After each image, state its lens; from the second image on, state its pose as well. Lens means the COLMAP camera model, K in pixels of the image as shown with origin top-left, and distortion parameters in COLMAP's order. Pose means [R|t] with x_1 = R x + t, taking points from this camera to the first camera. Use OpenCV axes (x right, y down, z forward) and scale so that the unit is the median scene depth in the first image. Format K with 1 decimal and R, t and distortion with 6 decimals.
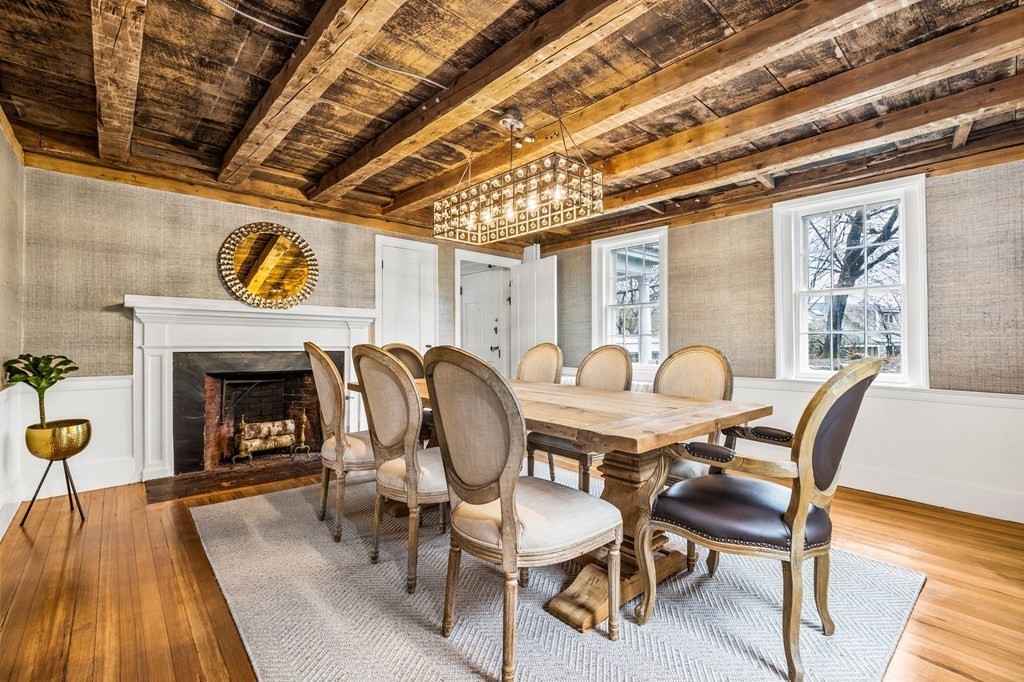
lens RADIAL K [[459.9, 0, 512.0], [0, 459.9, 341.0], [0, 0, 1]] dist [-0.004342, 0.000892]
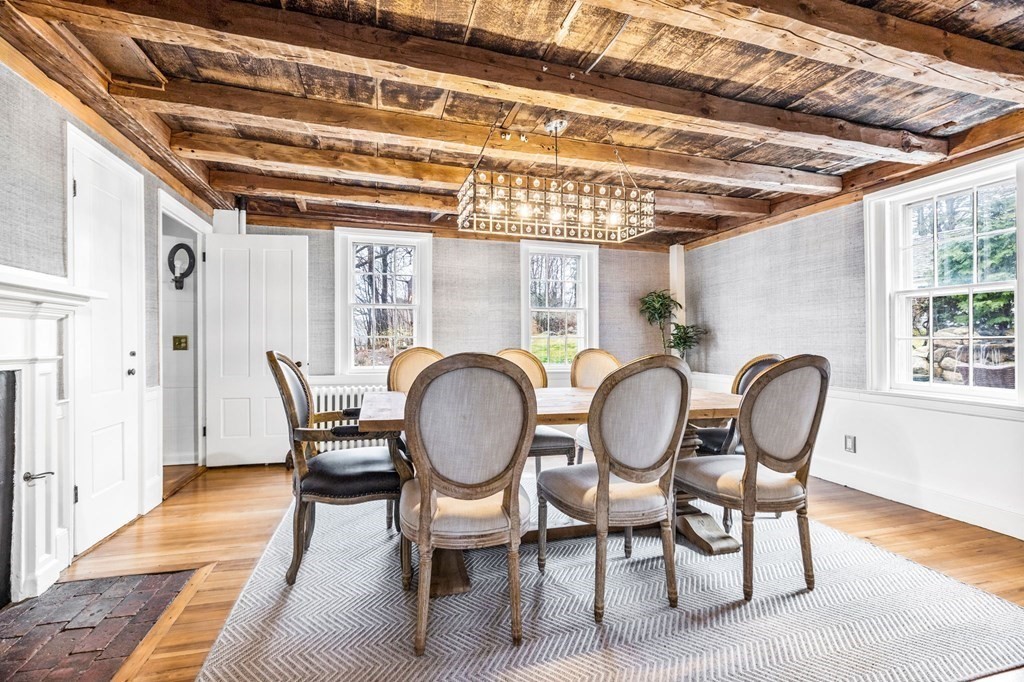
lens RADIAL K [[459.9, 0, 512.0], [0, 459.9, 341.0], [0, 0, 1]] dist [-0.004342, 0.000892]
pose [[0.420268, 0.001358, 0.907399, -0.624657], [-0.000783, 0.999999, -0.001134, -0.003319], [-0.907400, -0.000234, 0.420269, 0.444088]]
